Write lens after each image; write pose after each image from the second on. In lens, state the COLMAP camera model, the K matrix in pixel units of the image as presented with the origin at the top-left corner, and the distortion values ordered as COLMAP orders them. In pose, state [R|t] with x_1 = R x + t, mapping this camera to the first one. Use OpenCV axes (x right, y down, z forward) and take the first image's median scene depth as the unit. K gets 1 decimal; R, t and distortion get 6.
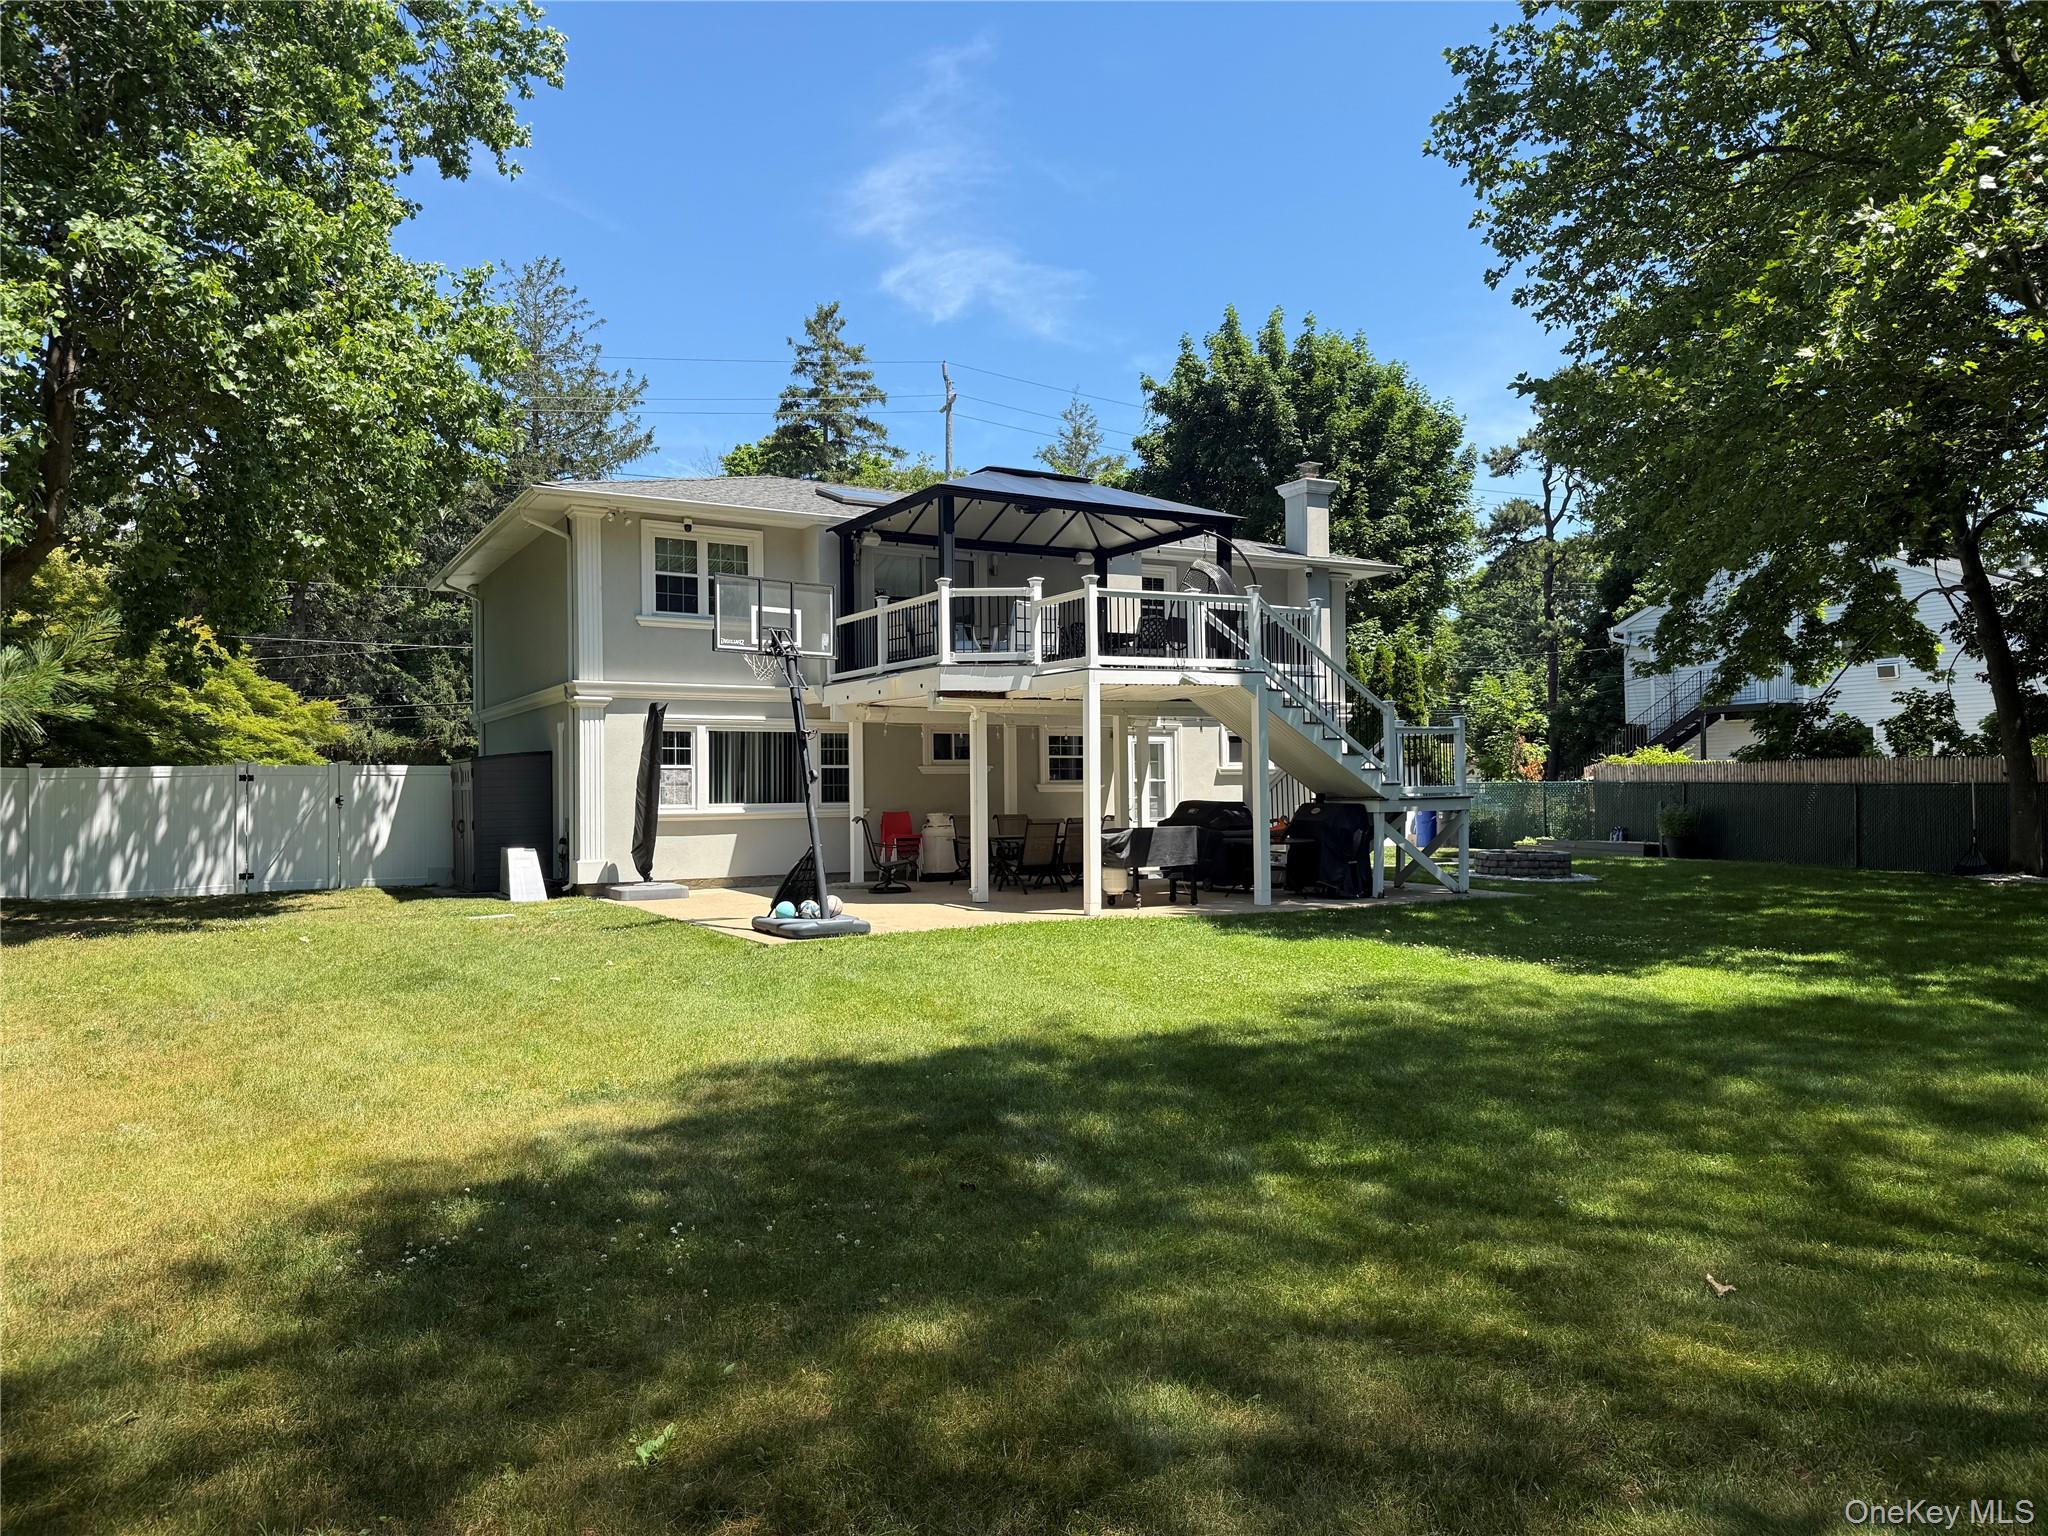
lens RADIAL K [[1432.5, 0, 1031.5], [0, 1432.5, 774.5], [0, 0, 1]] dist [0.039961, -0.018481]
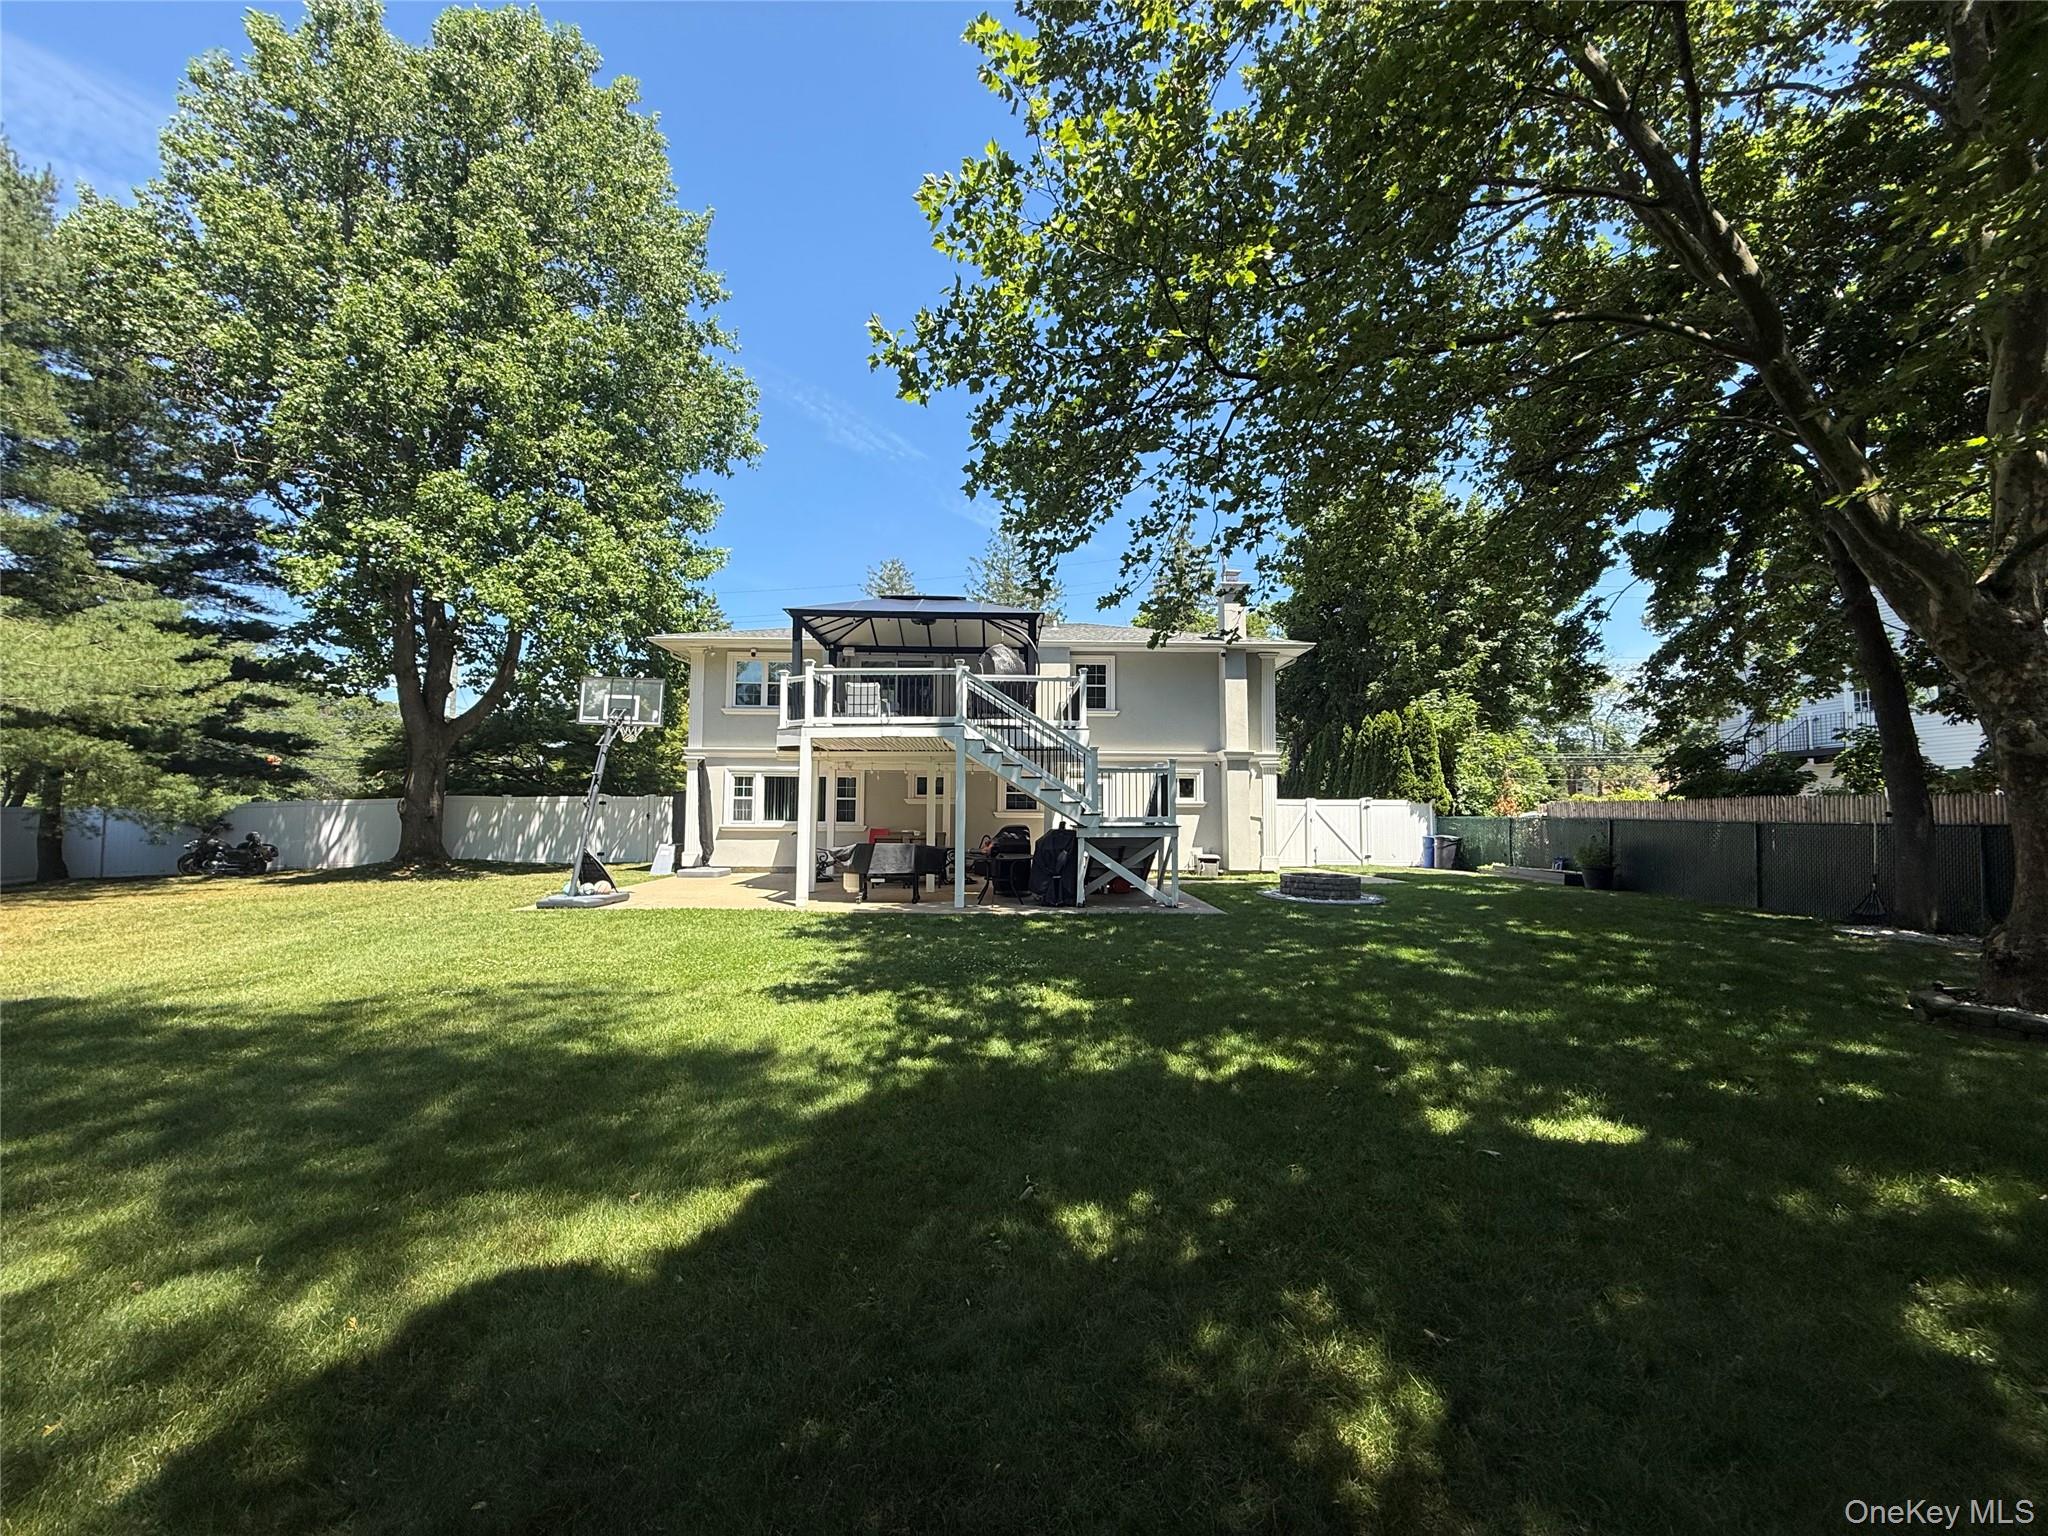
lens RADIAL K [[818.5, 0, 1022.8], [0, 818.5, 781.9], [0, 0, 1]] dist [0.007774, 0.000397]
pose [[0.871371, -0.004877, -0.490600, 0.501812], [-0.010721, 0.999523, -0.028979, 0.000038], [0.490507, 0.030512, 0.870903, 0.337480]]
